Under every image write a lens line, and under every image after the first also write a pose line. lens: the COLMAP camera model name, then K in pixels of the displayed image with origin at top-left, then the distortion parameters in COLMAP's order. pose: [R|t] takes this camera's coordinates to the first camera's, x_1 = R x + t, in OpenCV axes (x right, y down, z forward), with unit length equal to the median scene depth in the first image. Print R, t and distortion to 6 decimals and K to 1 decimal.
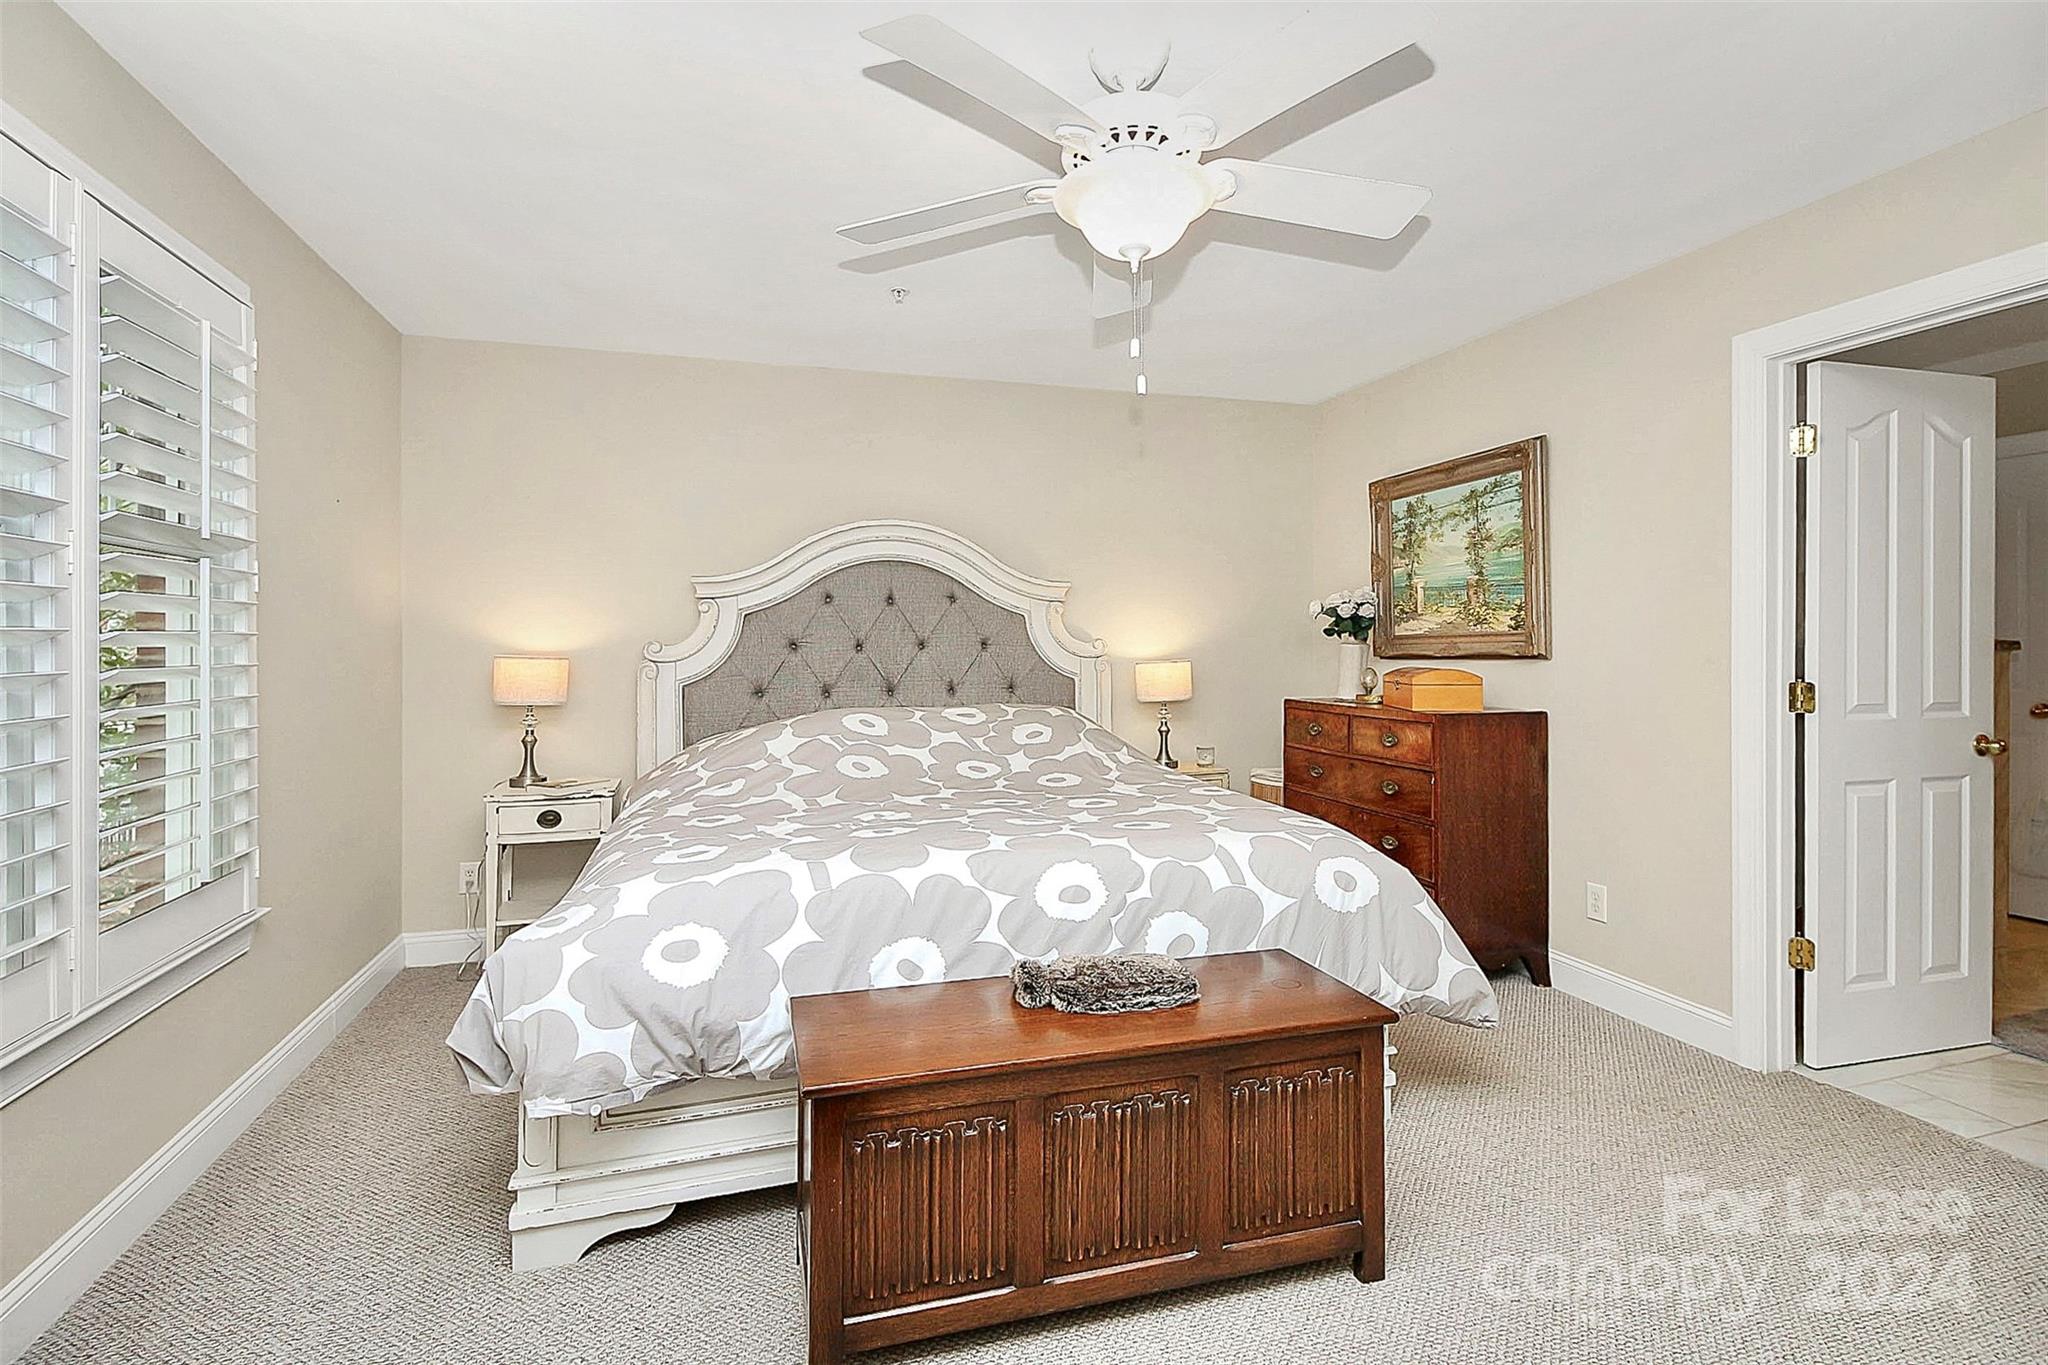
lens RADIAL K [[981.8, 0, 1023.8], [0, 981.8, 665.0], [0, 0, 1]] dist [-0.000927, -0.001660]
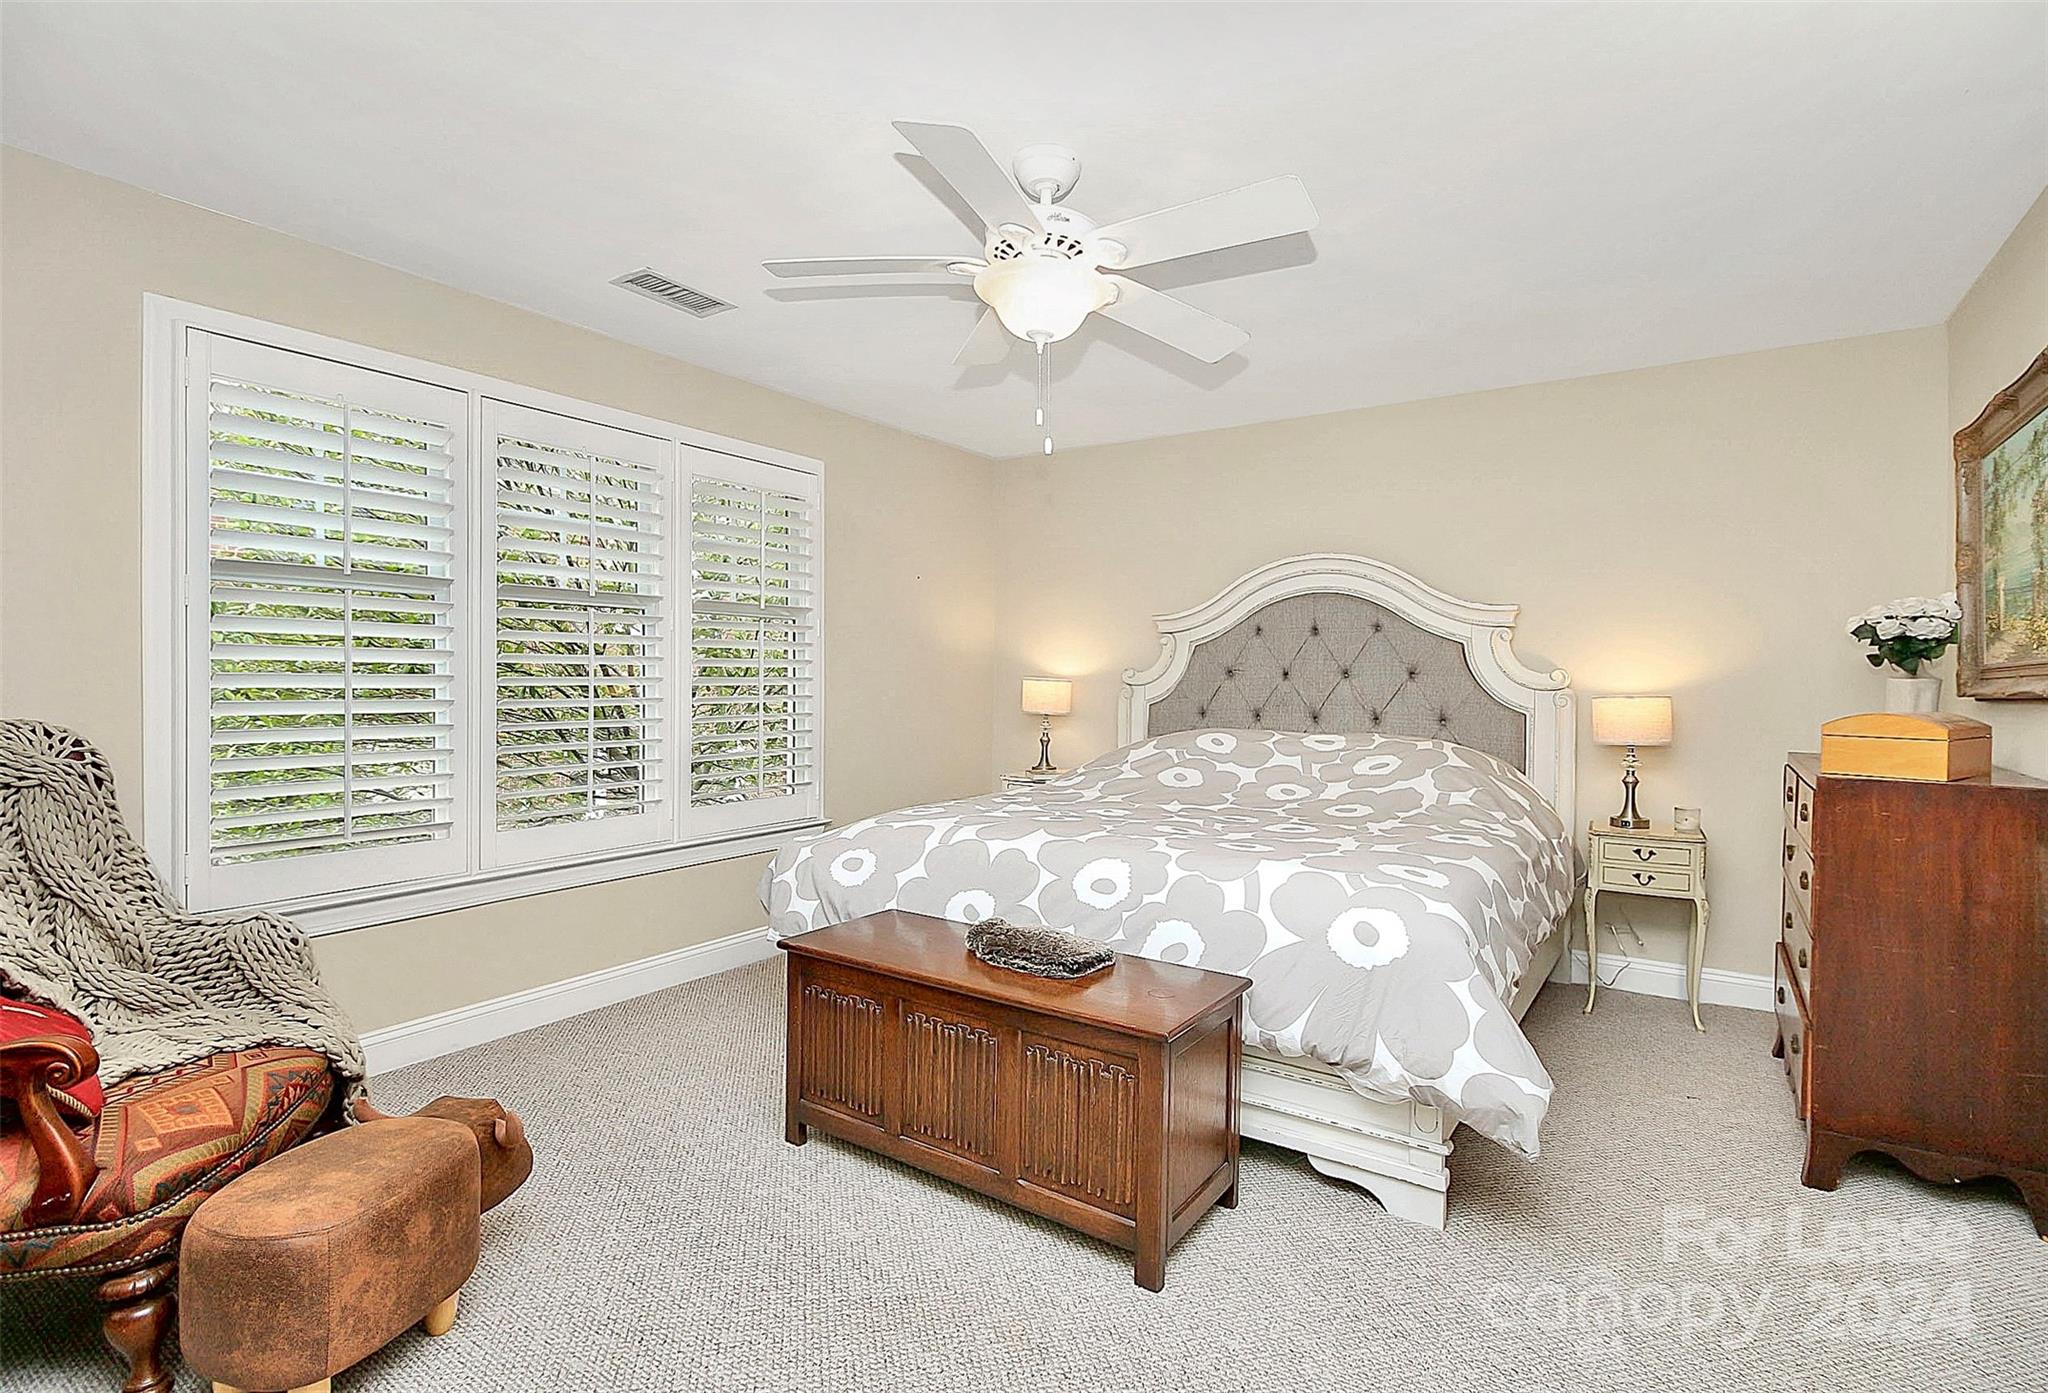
lens RADIAL K [[948.7, 0, 1024.0], [0, 948.7, 696.5], [0, 0, 1]] dist [-0.003179, -0.000557]
pose [[0.643184, 0.027512, -0.765217, 0.462195], [-0.028333, 0.999525, 0.012122, 0.000808], [0.765187, 0.013884, 0.643658, 0.116910]]
